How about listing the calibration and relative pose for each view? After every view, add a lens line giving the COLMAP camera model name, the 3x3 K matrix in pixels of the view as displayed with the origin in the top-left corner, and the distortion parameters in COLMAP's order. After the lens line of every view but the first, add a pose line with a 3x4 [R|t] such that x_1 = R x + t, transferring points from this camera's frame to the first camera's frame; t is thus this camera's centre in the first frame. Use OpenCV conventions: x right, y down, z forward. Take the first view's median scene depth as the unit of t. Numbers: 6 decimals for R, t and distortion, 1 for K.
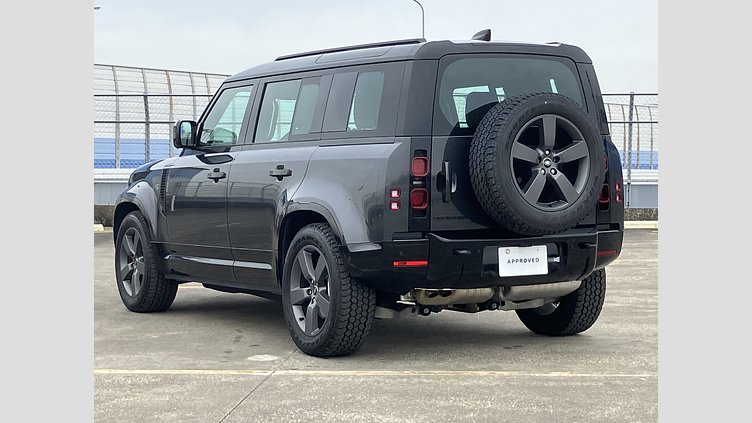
lens RADIAL K [[1964.0, 0, 376.3], [0, 1964.0, 211.0], [0, 0, 1]] dist [-0.038120, 0.000000]
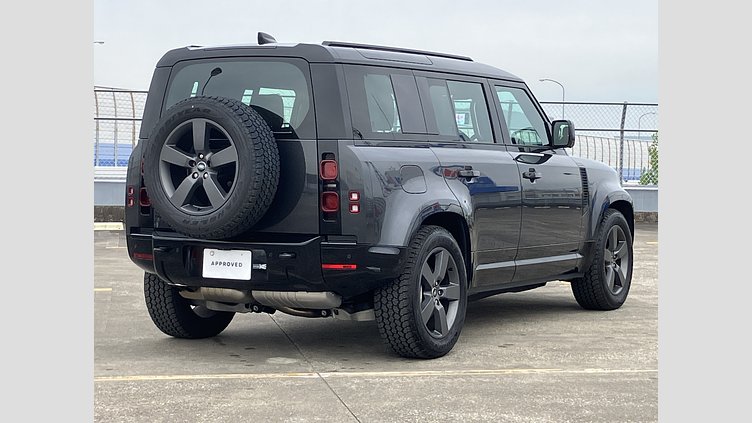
lens RADIAL K [[1964.0, 0, 375.4], [0, 1964.0, 213.5], [0, 0, 1]] dist [-0.038120, 0.000000]
pose [[0.948673, 0.008074, 0.316155, -0.167488], [-0.007628, 0.999967, -0.002650, 0.001526], [-0.316166, 0.000102, 0.948704, 0.024424]]
